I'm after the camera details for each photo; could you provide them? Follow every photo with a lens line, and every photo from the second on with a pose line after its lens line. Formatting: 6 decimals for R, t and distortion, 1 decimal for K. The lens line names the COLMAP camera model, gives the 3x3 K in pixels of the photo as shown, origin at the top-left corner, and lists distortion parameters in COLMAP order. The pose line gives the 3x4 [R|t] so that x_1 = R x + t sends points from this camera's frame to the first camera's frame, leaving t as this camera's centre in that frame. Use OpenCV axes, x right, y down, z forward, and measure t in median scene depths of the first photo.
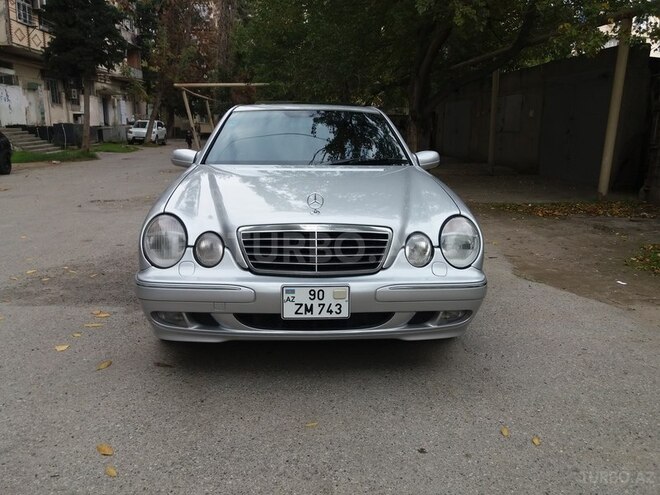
lens RADIAL K [[553.8, 0, 329.7], [0, 553.8, 236.8], [0, 0, 1]] dist [0.048491, -0.083224]
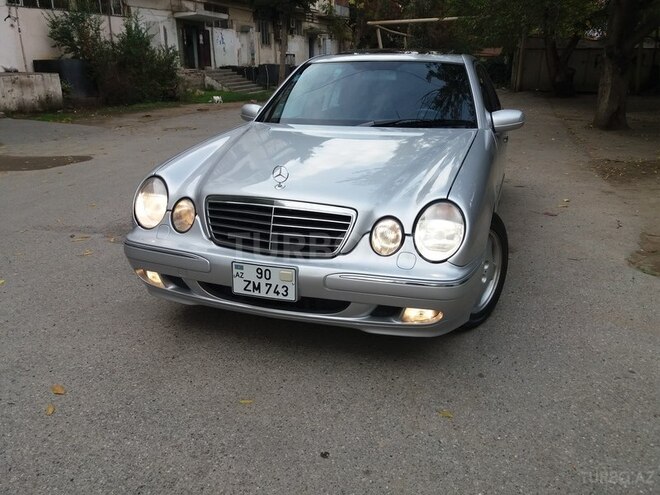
lens RADIAL K [[548.0, 0, 330.0], [0, 548.0, 247.5], [0, 0, 1]] dist [0.056803, -0.108625]
pose [[0.931871, 0.105164, -0.347214, 0.370848], [-0.059756, 0.988485, 0.139018, -0.072551], [0.357836, -0.108799, 0.927425, 0.144879]]
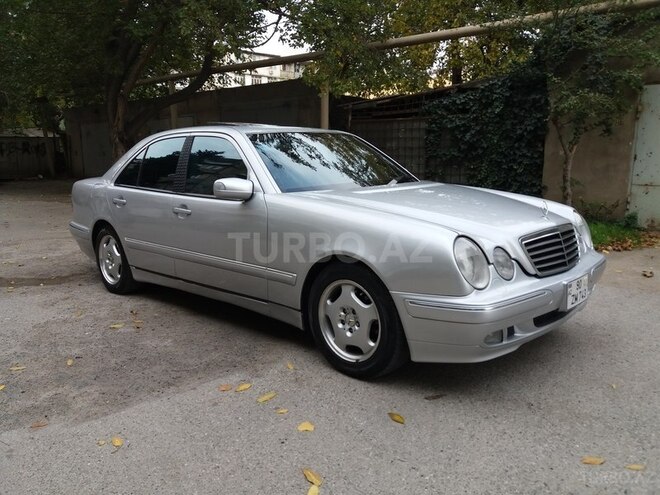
lens RADIAL K [[535.4, 0, 330.0], [0, 535.4, 247.5], [0, 0, 1]] dist [0.064052, -0.087081]
pose [[0.705520, -0.122897, 0.697953, -1.116128], [0.140684, 0.989536, 0.032030, -0.084550], [-0.694586, 0.075593, 0.715427, 0.475040]]
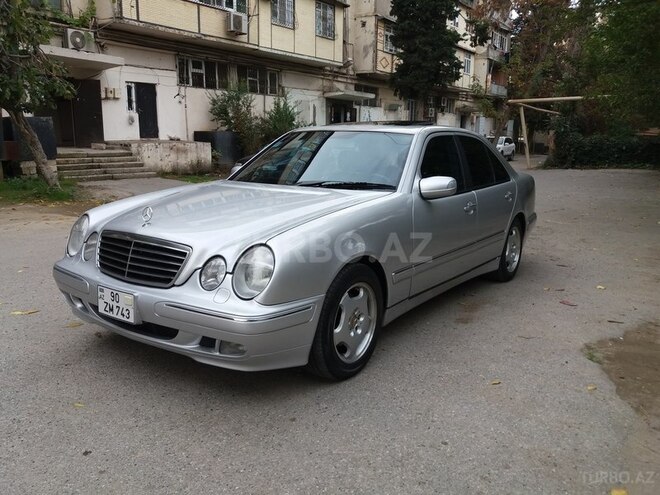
lens RADIAL K [[548.0, 0, 330.0], [0, 548.0, 247.5], [0, 0, 1]] dist [0.056803, -0.108625]
pose [[0.781719, 0.126085, -0.610752, 0.892164], [-0.129781, 0.990798, 0.038432, -0.085858], [0.609977, 0.049221, 0.790889, 0.338967]]
